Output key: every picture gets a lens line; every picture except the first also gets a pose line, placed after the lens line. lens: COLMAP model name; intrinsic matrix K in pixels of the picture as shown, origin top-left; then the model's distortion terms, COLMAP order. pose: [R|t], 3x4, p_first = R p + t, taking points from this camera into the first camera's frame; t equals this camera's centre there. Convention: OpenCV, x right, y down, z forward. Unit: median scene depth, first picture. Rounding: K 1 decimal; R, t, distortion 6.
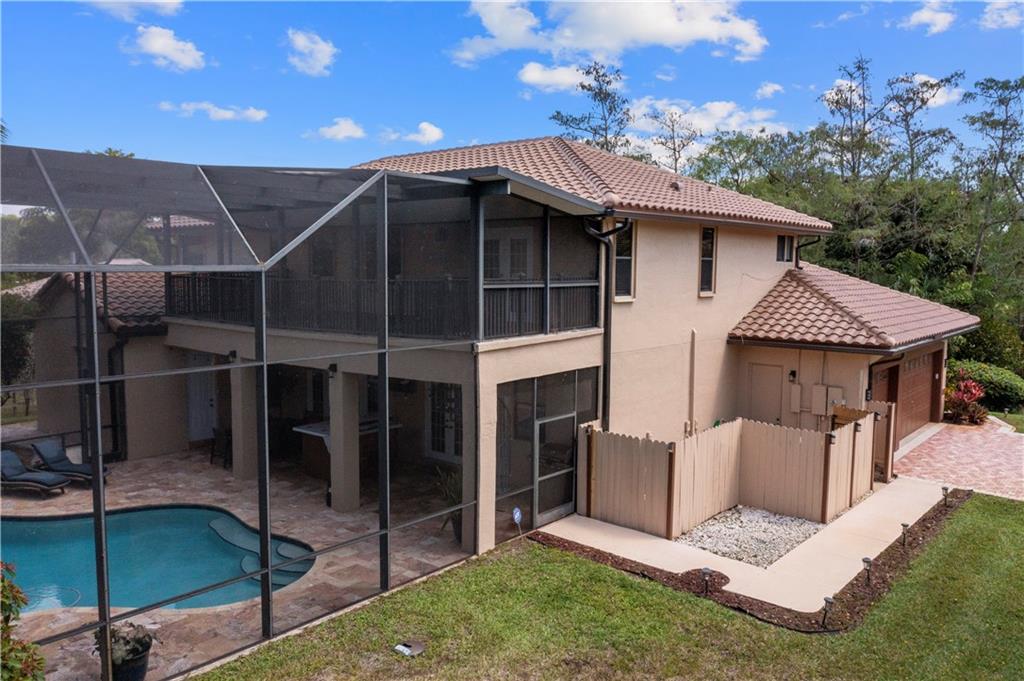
lens RADIAL K [[805.3, 0, 512.0], [0, 805.3, 340.5], [0, 0, 1]] dist [-0.002182, -0.007624]
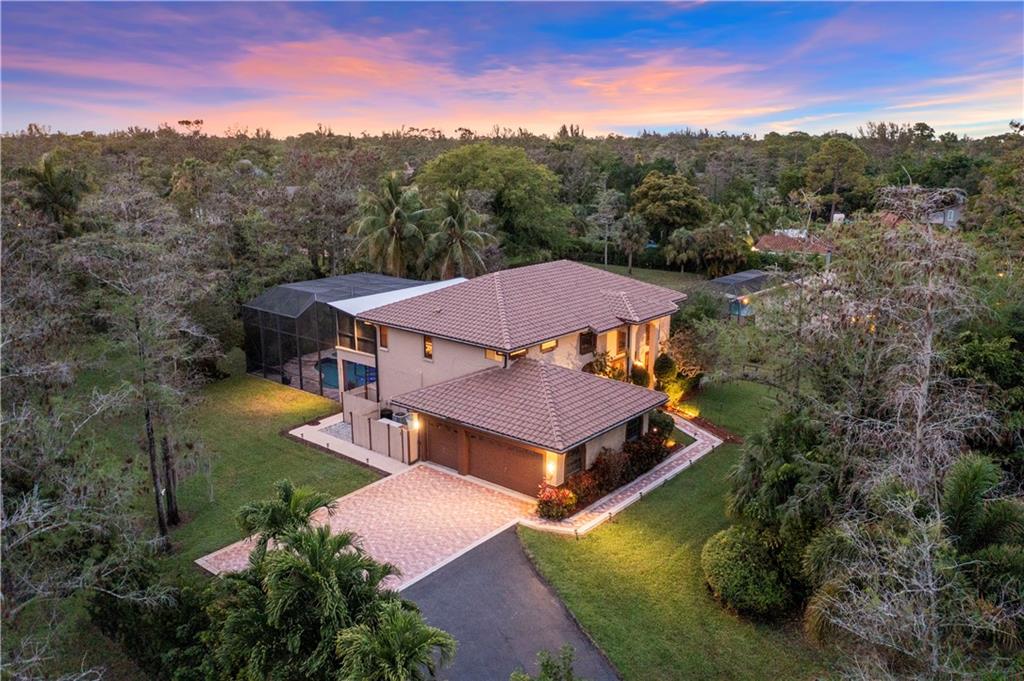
lens RADIAL K [[805.3, 0, 512.0], [0, 805.3, 340.5], [0, 0, 1]] dist [-0.002182, -0.007624]
pose [[-0.009302, 0.234546, -0.972060, 3.343314], [-0.092023, 0.967777, 0.234393, -0.910896], [0.995713, 0.091632, 0.012581, 1.639988]]
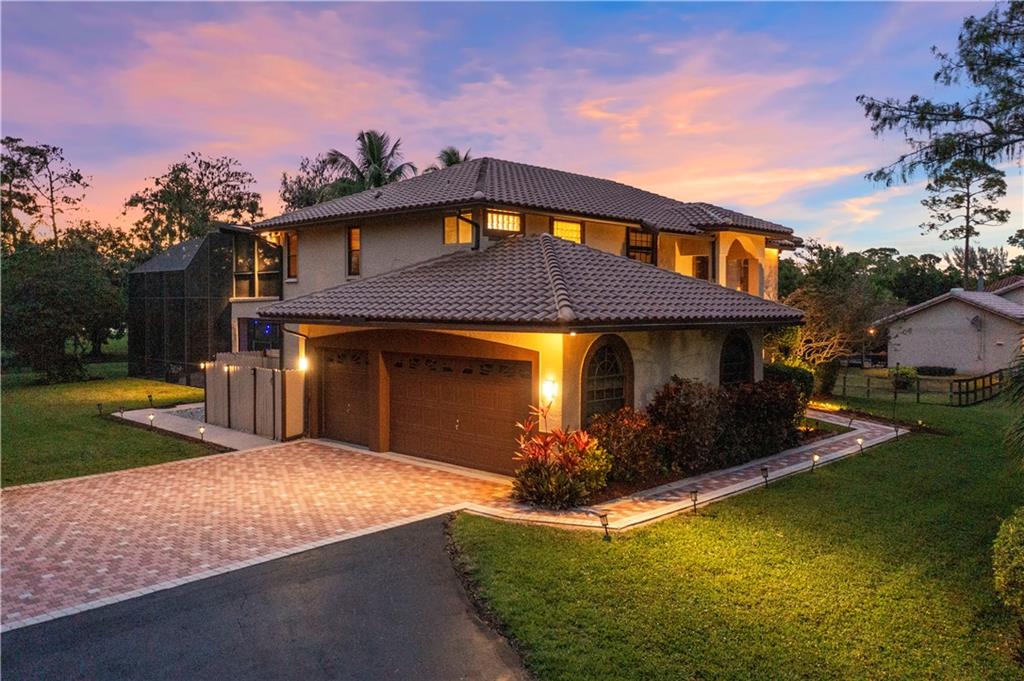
lens RADIAL K [[805.3, 0, 512.0], [0, 805.3, 340.5], [0, 0, 1]] dist [-0.002182, -0.007624]
pose [[-0.086490, 0.034156, -0.995667, 2.049610], [-0.095627, 0.994513, 0.042423, -0.051967], [0.991653, 0.098882, -0.082749, 1.862621]]
